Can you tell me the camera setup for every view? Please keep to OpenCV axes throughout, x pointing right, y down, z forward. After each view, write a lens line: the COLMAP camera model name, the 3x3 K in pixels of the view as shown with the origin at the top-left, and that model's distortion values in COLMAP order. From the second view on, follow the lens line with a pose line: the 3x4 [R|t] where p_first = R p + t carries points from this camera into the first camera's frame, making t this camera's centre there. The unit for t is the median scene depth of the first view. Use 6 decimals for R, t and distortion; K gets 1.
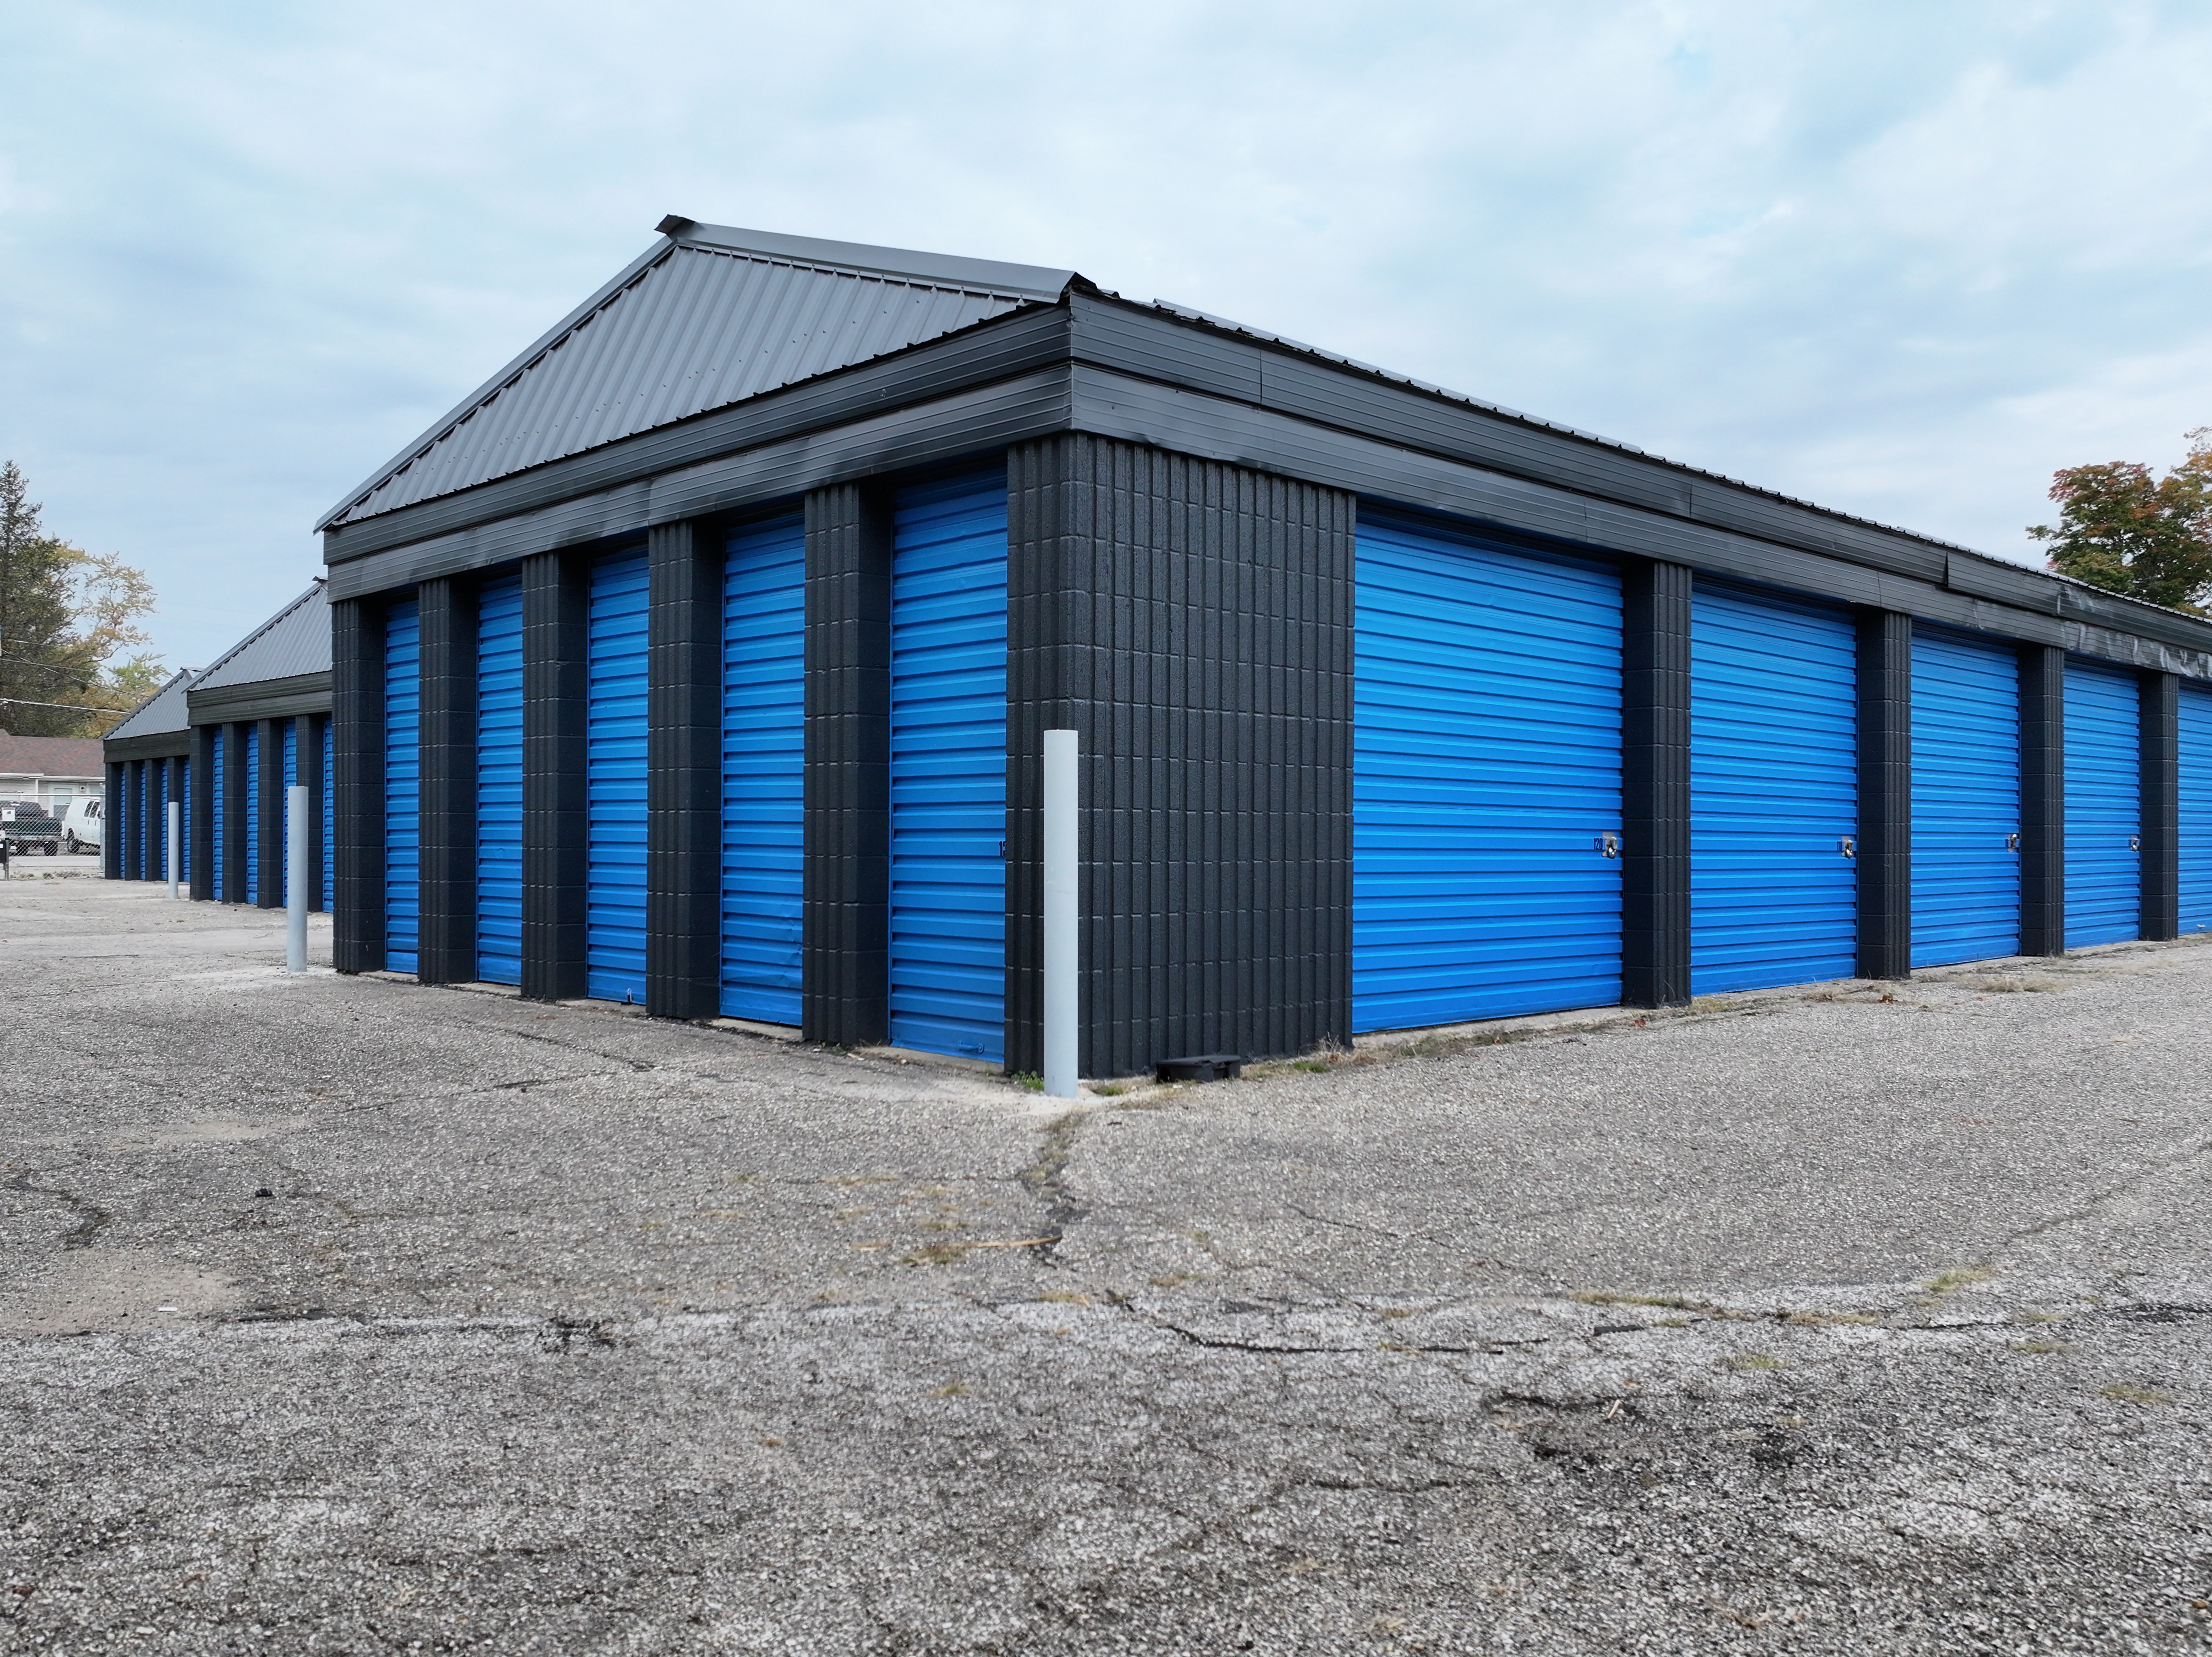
lens RADIAL K [[1732.5, 0, 1106.0], [0, 1732.5, 828.5], [0, 0, 1]] dist [0.052283, 0.000409]
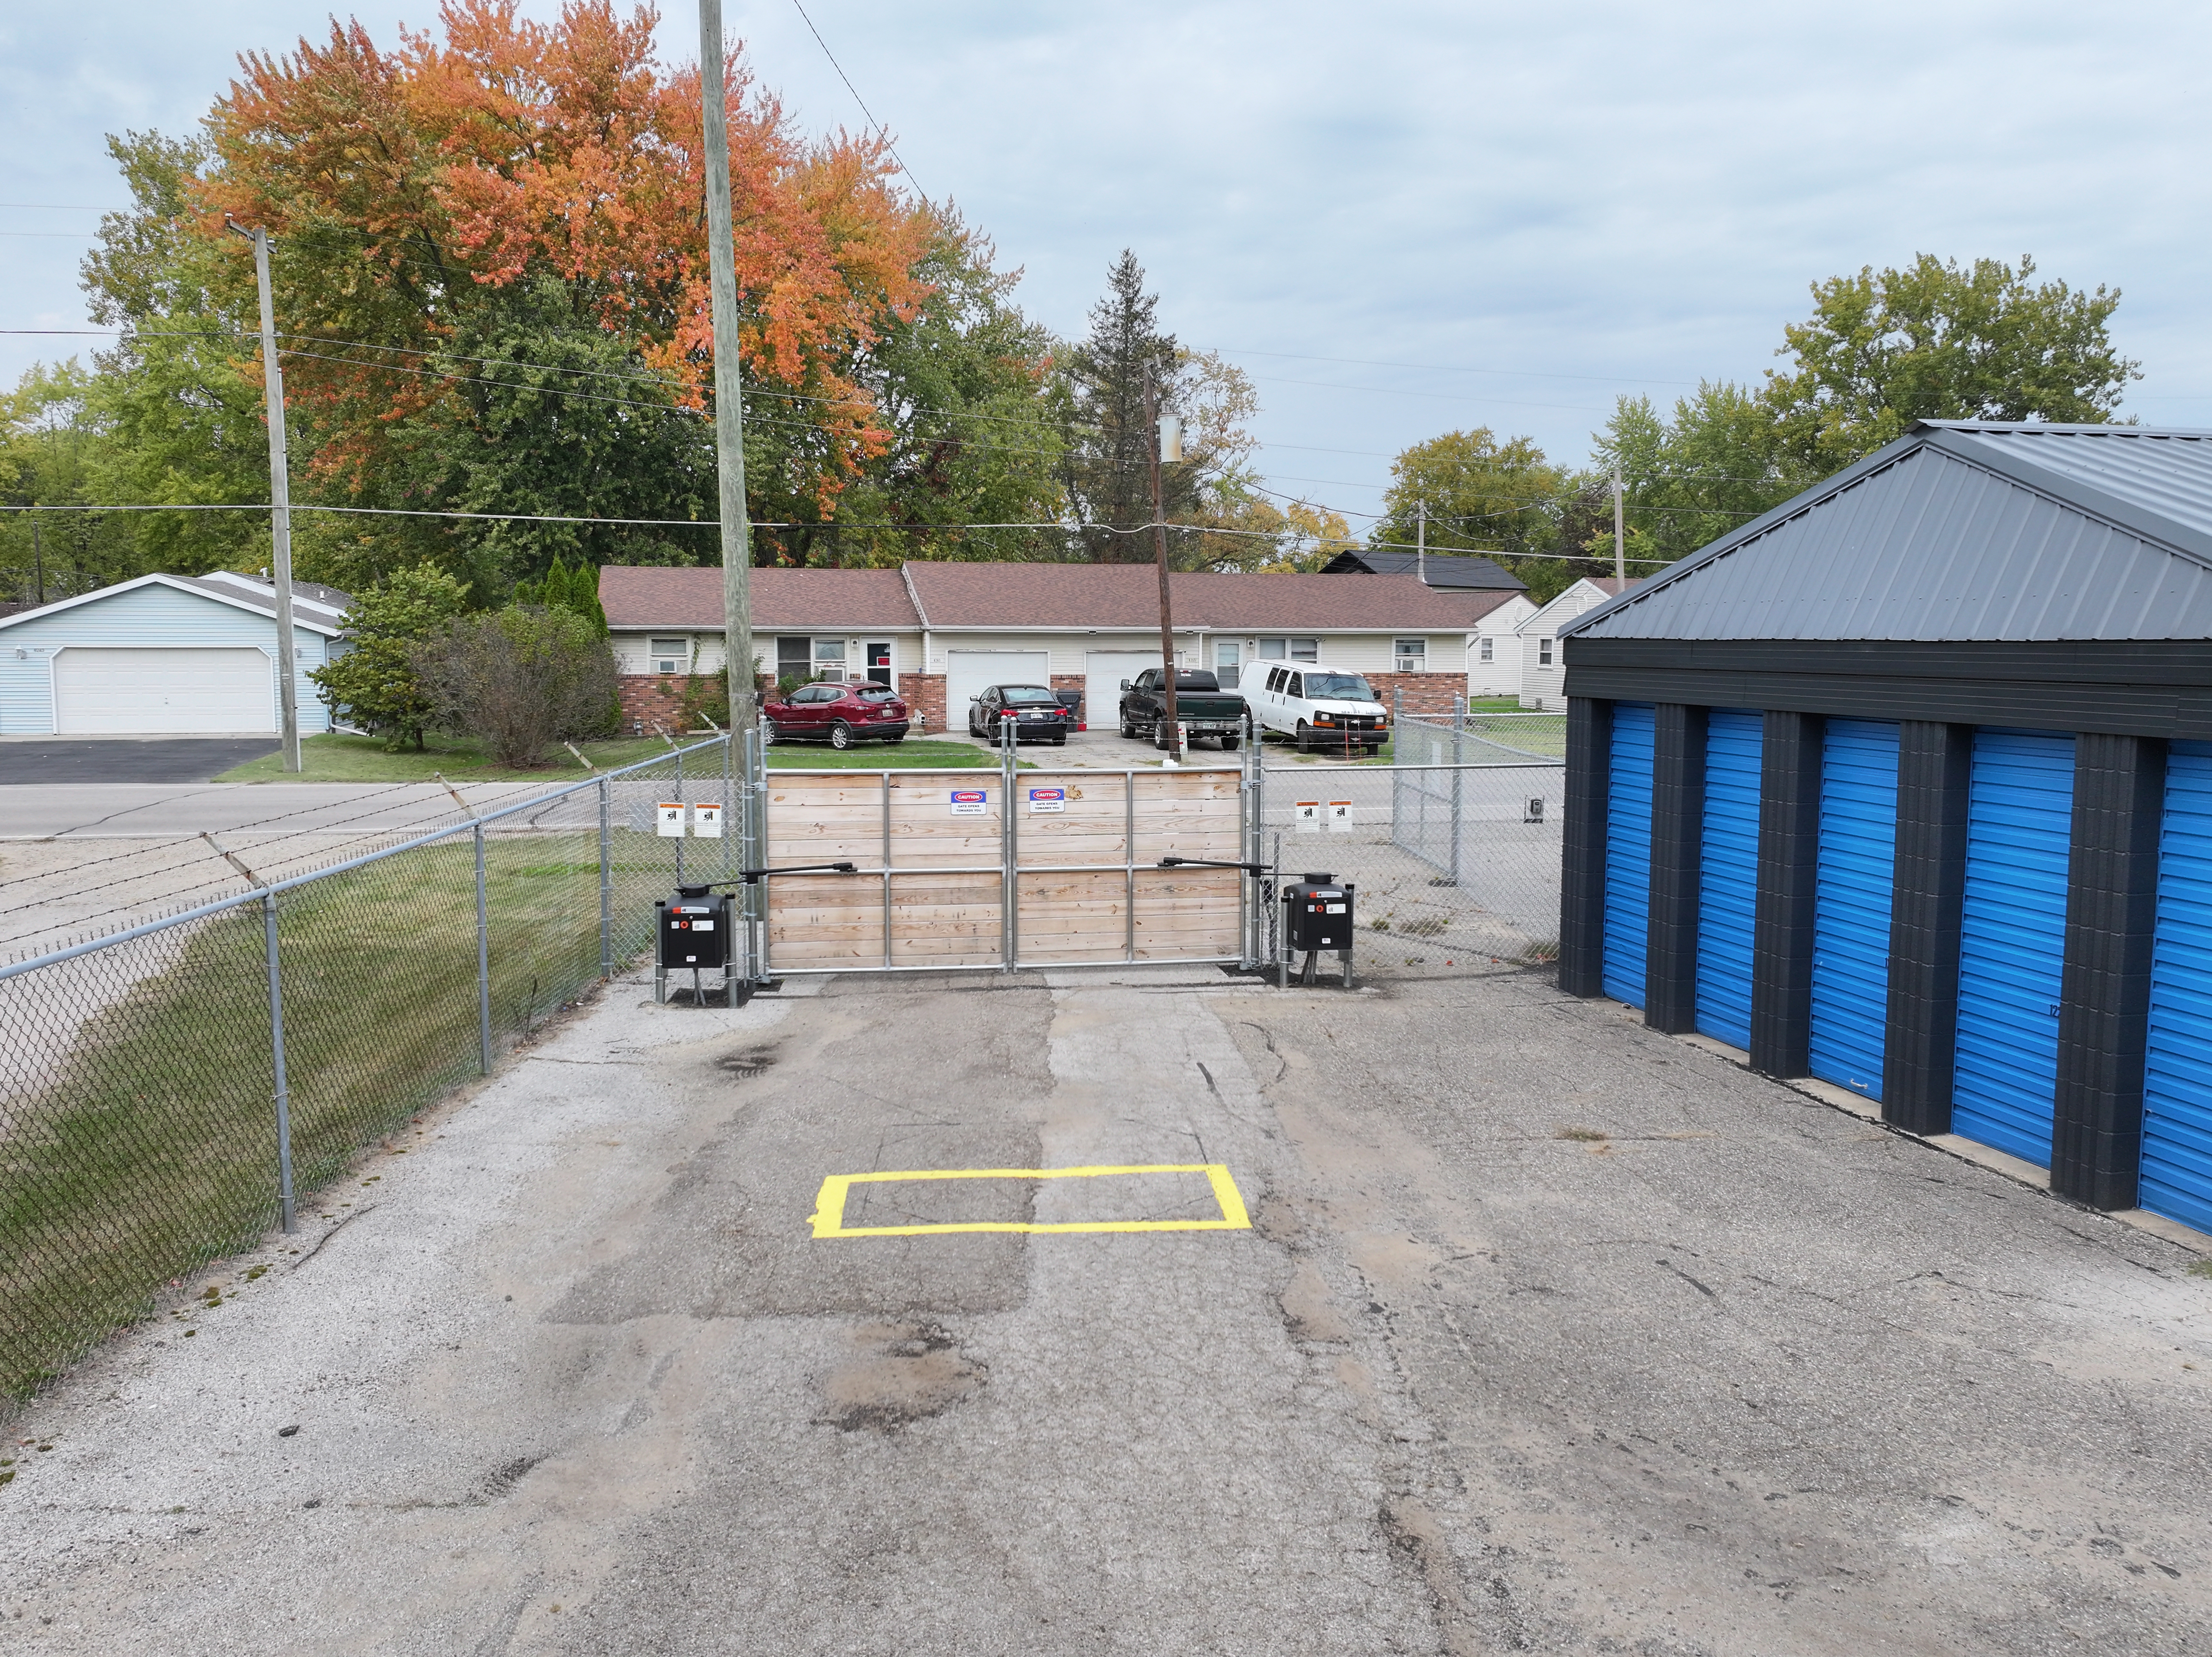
lens RADIAL K [[1732.5, 0, 1106.0], [0, 1732.5, 828.5], [0, 0, 1]] dist [0.052283, 0.000409]
pose [[0.854548, 0.048486, -0.517105, -0.160696], [0.012777, 0.993369, 0.114257, -0.018405], [0.519216, -0.104245, 0.848262, 0.220369]]
